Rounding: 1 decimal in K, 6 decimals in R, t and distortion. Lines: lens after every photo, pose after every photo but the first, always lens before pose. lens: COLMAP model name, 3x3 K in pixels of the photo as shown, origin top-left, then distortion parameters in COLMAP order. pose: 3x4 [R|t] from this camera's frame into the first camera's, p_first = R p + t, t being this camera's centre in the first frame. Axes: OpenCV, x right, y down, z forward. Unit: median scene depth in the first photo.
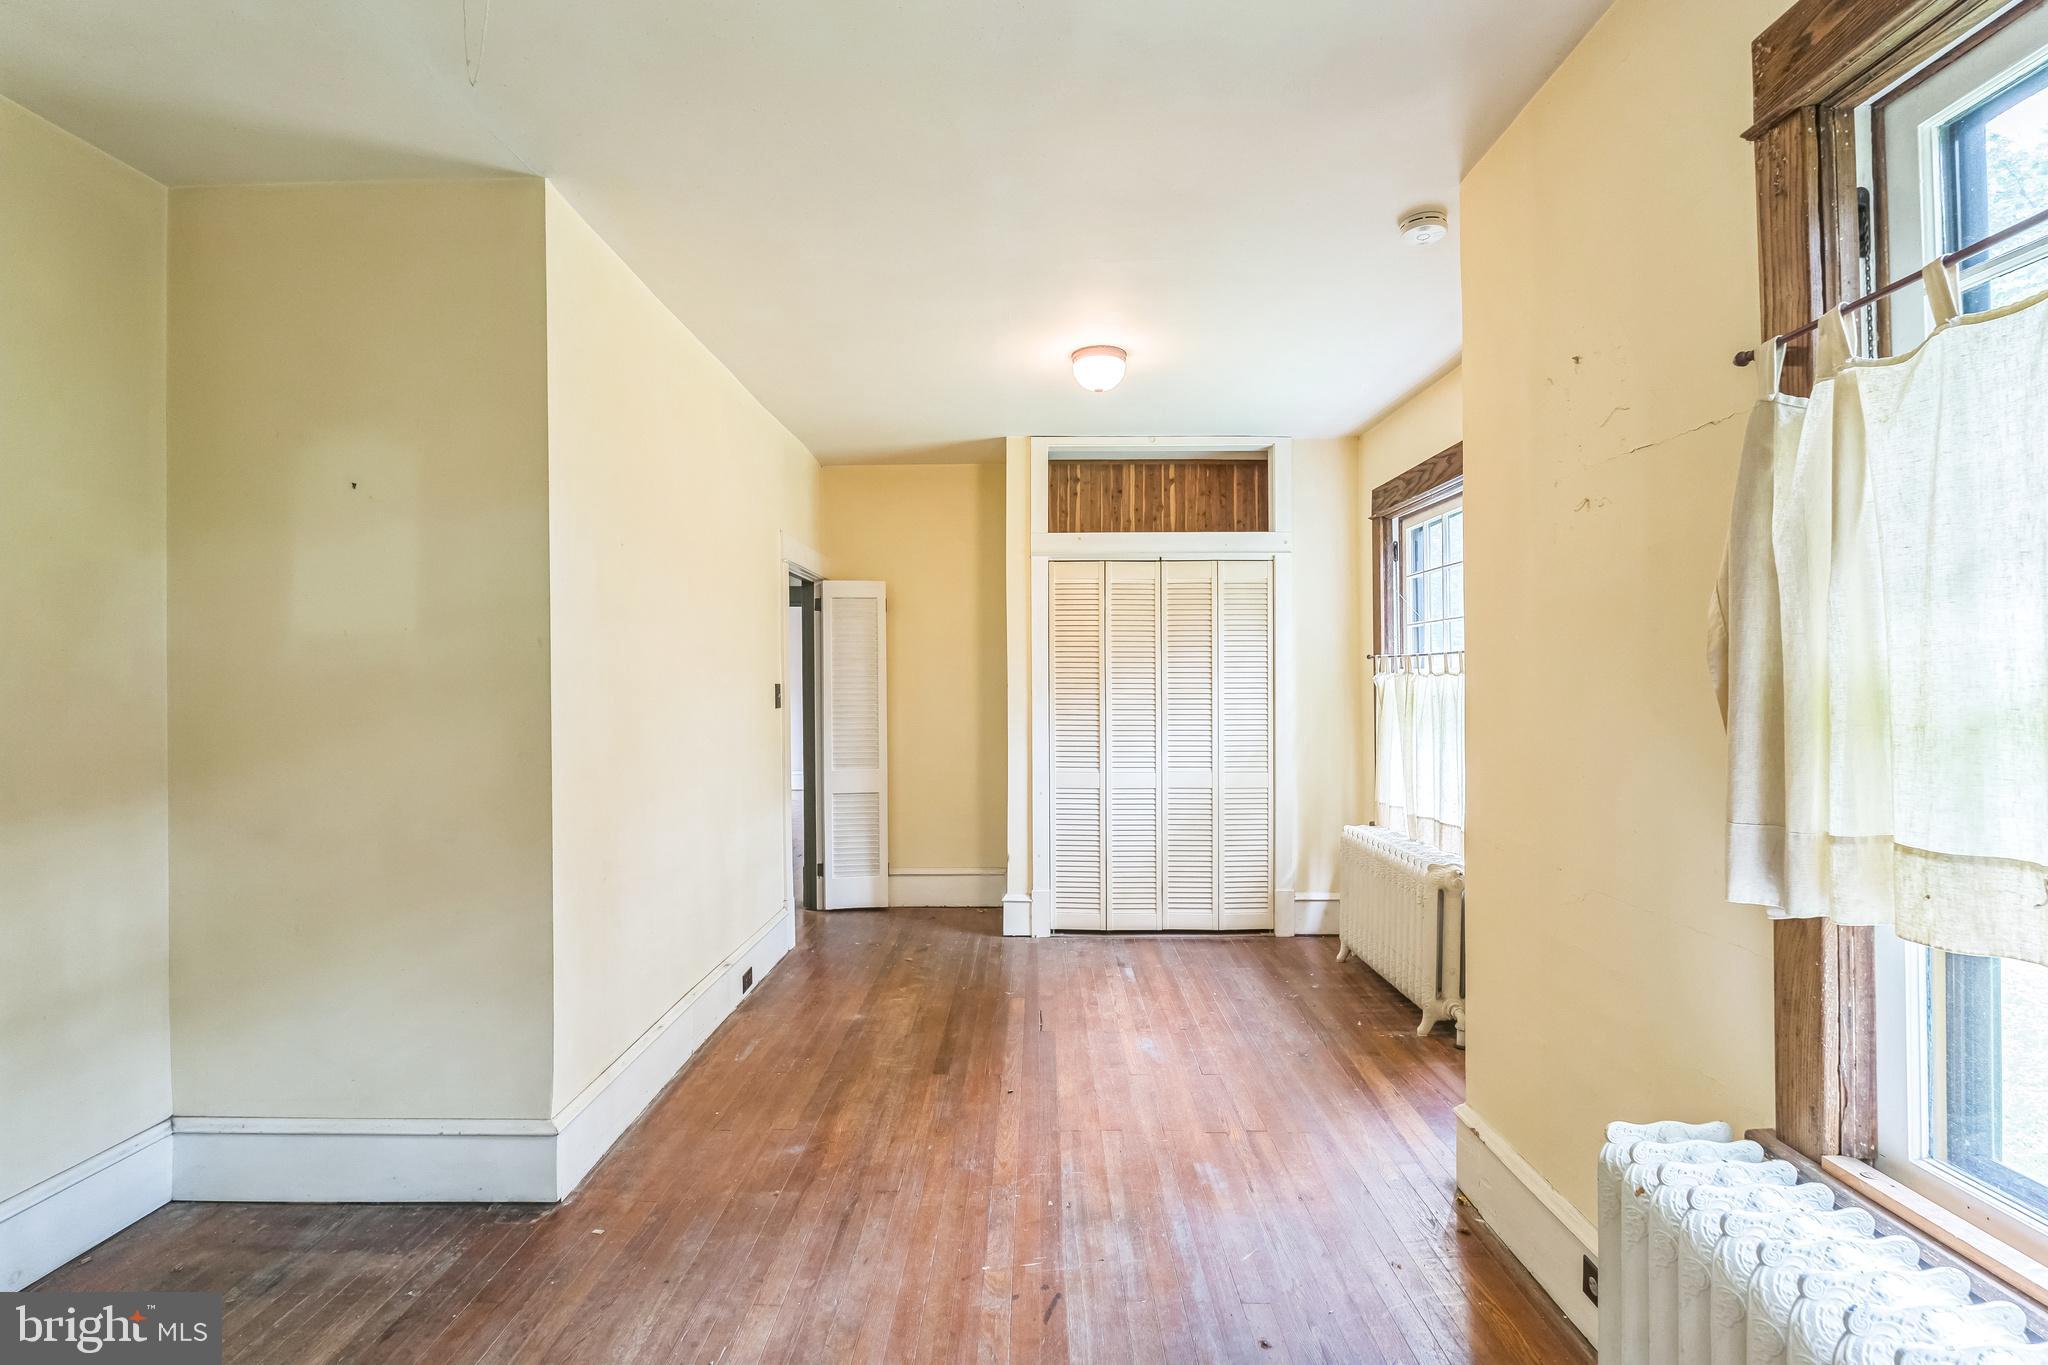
lens RADIAL K [[954.0, 0, 1017.9], [0, 954.0, 678.6], [0, 0, 1]] dist [-0.002580, -0.000121]
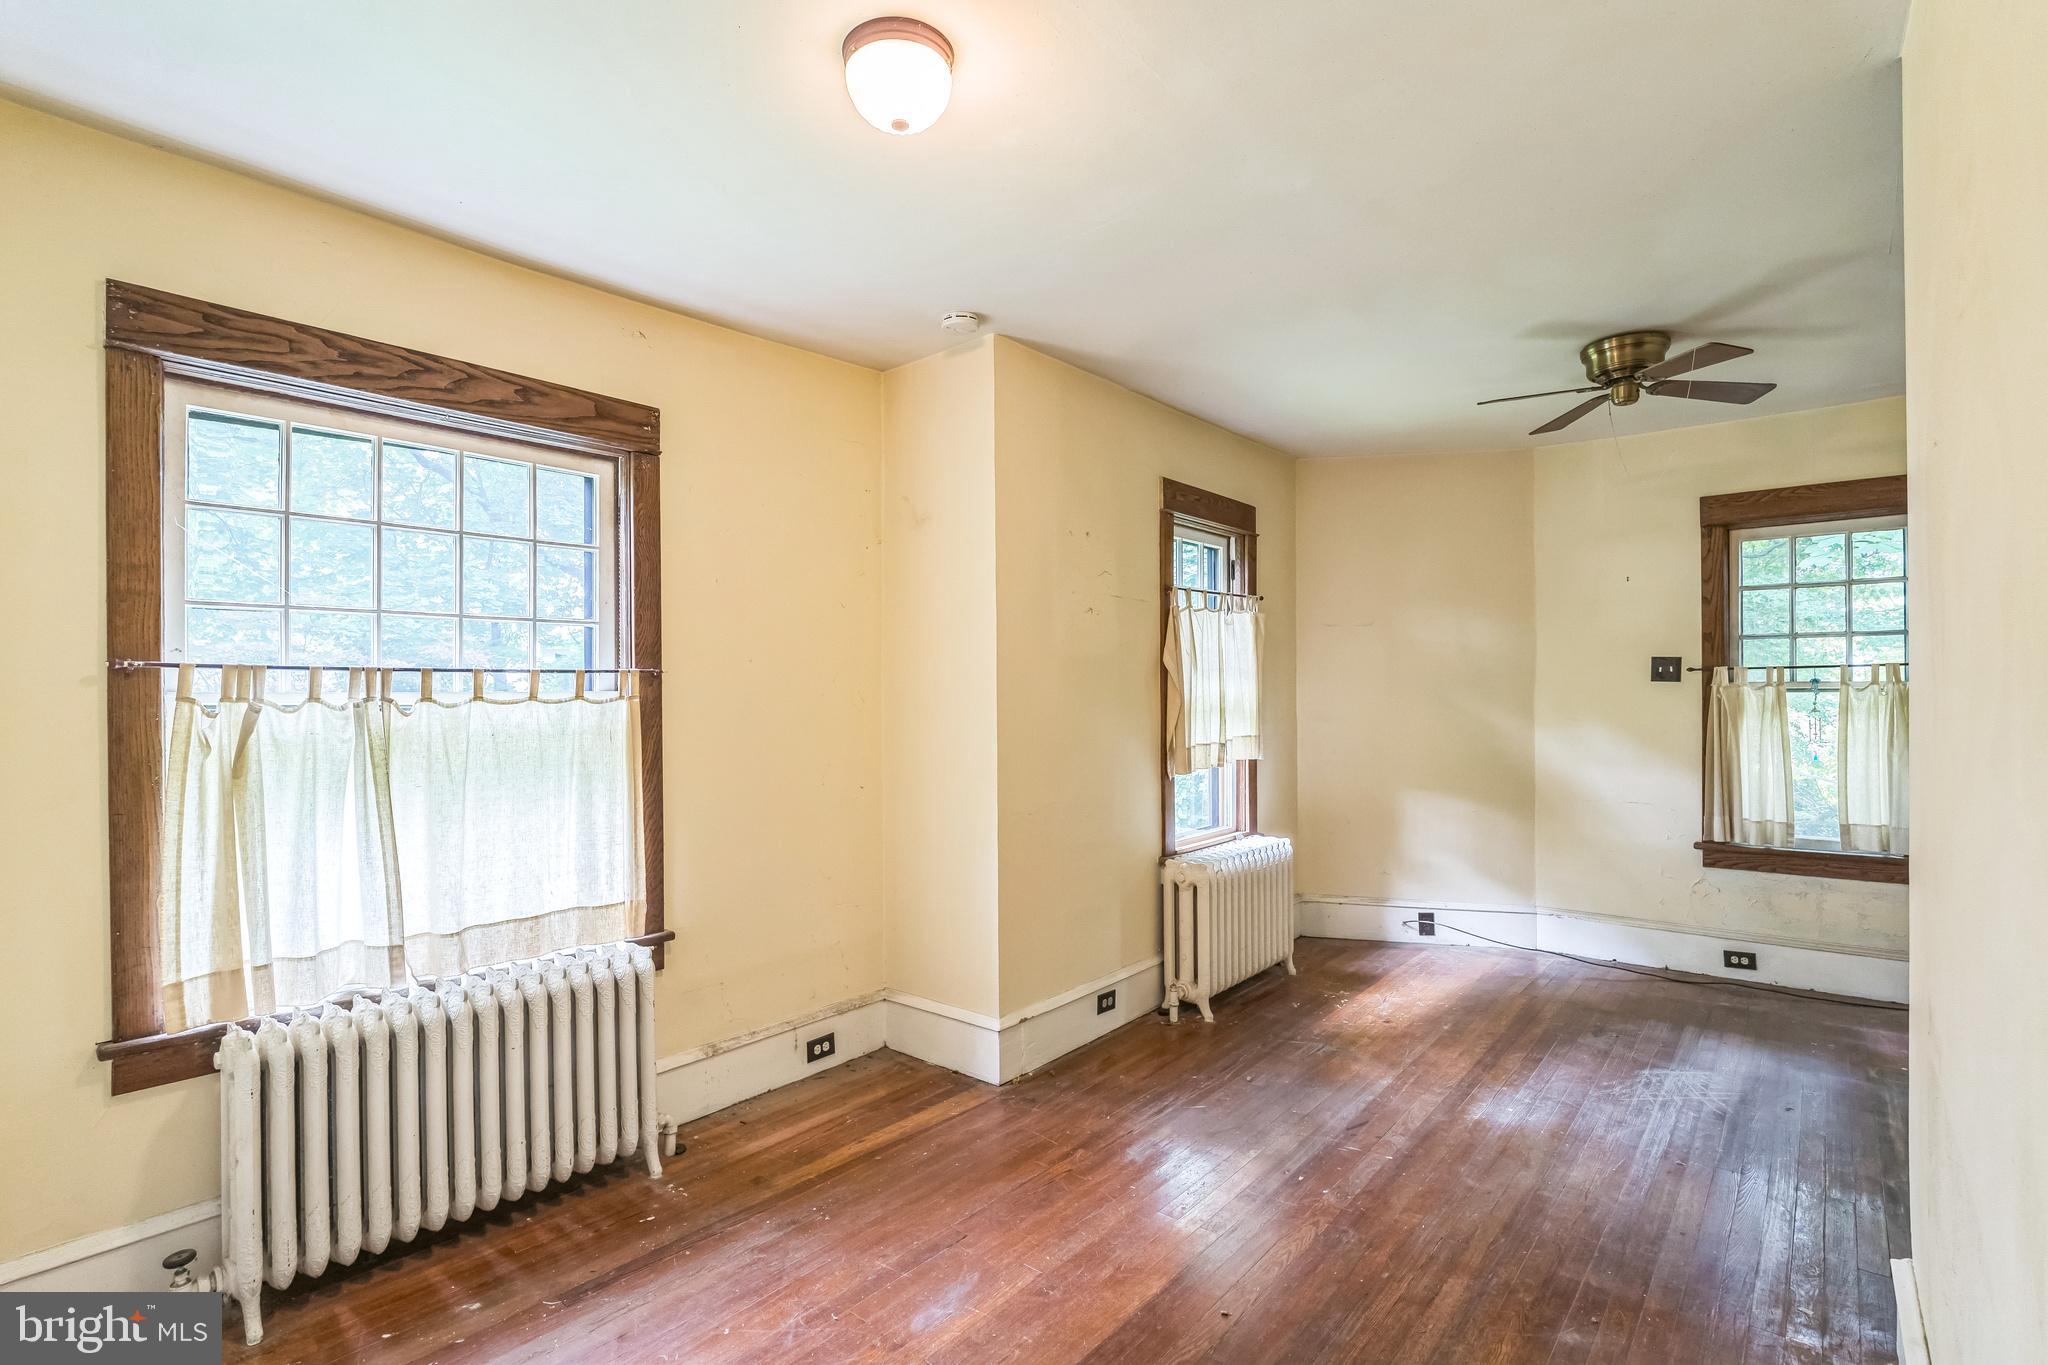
lens RADIAL K [[954.0, 0, 1013.0], [0, 954.0, 694.9], [0, 0, 1]] dist [-0.002580, -0.000121]
pose [[-0.769503, 0.007778, 0.638596, -0.368188], [0.005791, 0.999970, -0.005200, -0.007667], [-0.638617, -0.000303, -0.769525, 1.810111]]
